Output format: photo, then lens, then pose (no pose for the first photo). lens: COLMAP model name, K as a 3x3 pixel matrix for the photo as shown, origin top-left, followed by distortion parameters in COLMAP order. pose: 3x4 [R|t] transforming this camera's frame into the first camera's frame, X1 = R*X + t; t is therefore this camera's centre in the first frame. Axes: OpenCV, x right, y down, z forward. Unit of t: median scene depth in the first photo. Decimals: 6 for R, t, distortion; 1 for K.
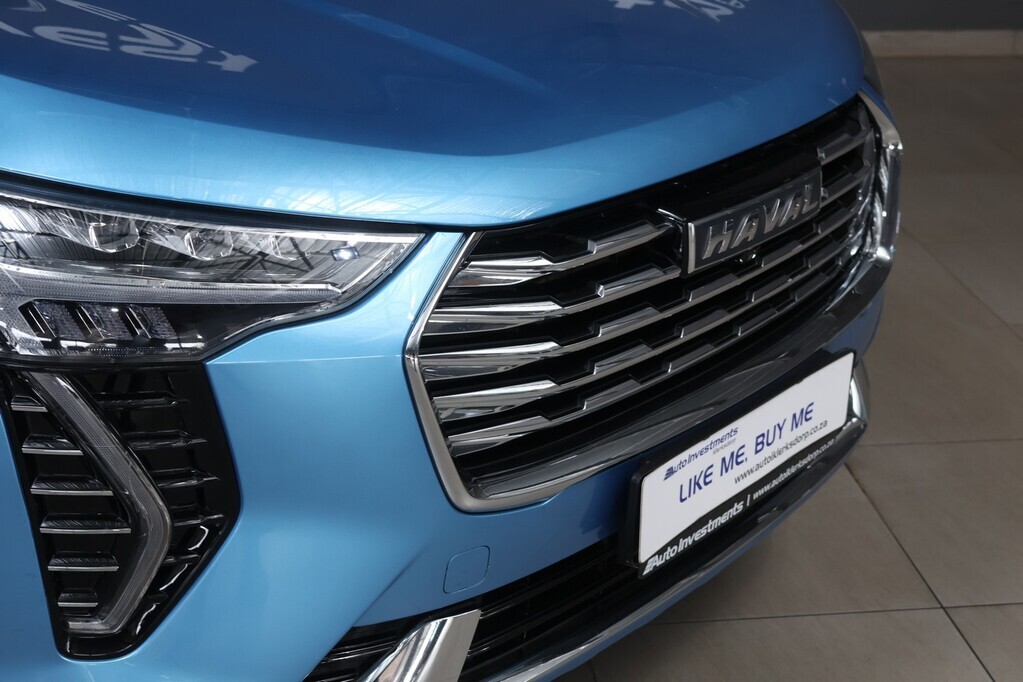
lens RADIAL K [[1675.2, 0, 512.2], [0, 1675.2, 342.6], [0, 0, 1]] dist [-0.012684, 0.000000]
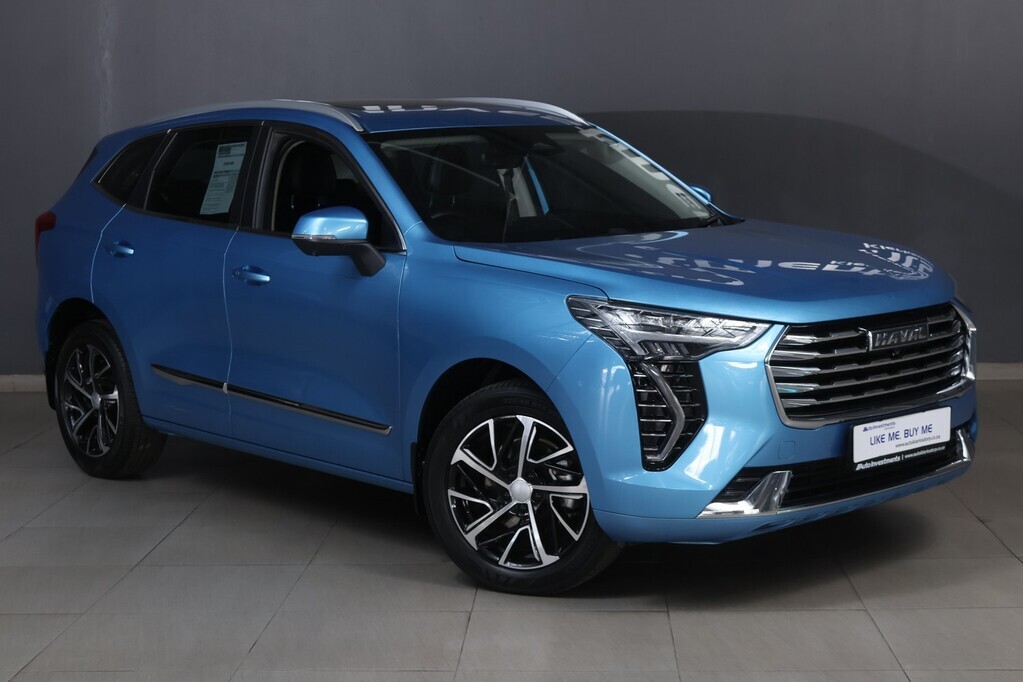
lens RADIAL K [[1675.2, 0, 530.1], [0, 1675.2, 331.2], [0, 0, 1]] dist [-0.012684, 0.000000]
pose [[0.986695, -0.013245, -0.162044, 0.004551], [-0.029501, 0.965546, -0.258555, 0.640635], [0.159885, 0.259896, 0.952308, -1.648304]]
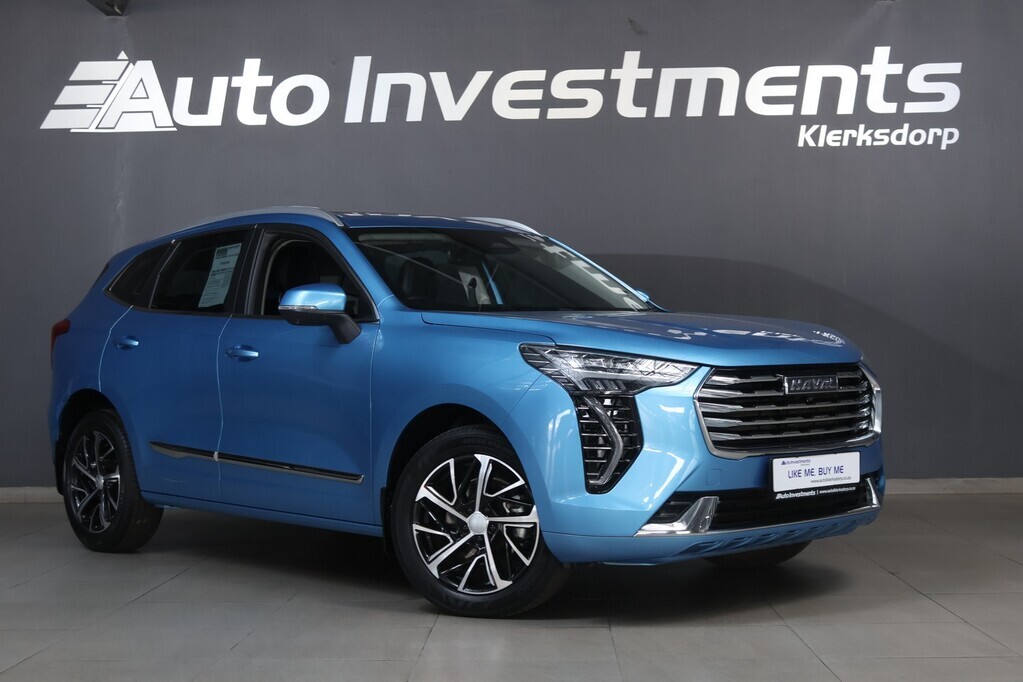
lens RADIAL K [[1497.3, 0, 520.2], [0, 1497.3, 335.4], [0, 0, 1]] dist [-0.007700, 0.000000]
pose [[0.989280, -0.028705, -0.143182, 0.020924], [-0.028456, 0.923801, -0.381814, 0.917449], [0.143232, 0.381796, 0.913081, -1.593546]]
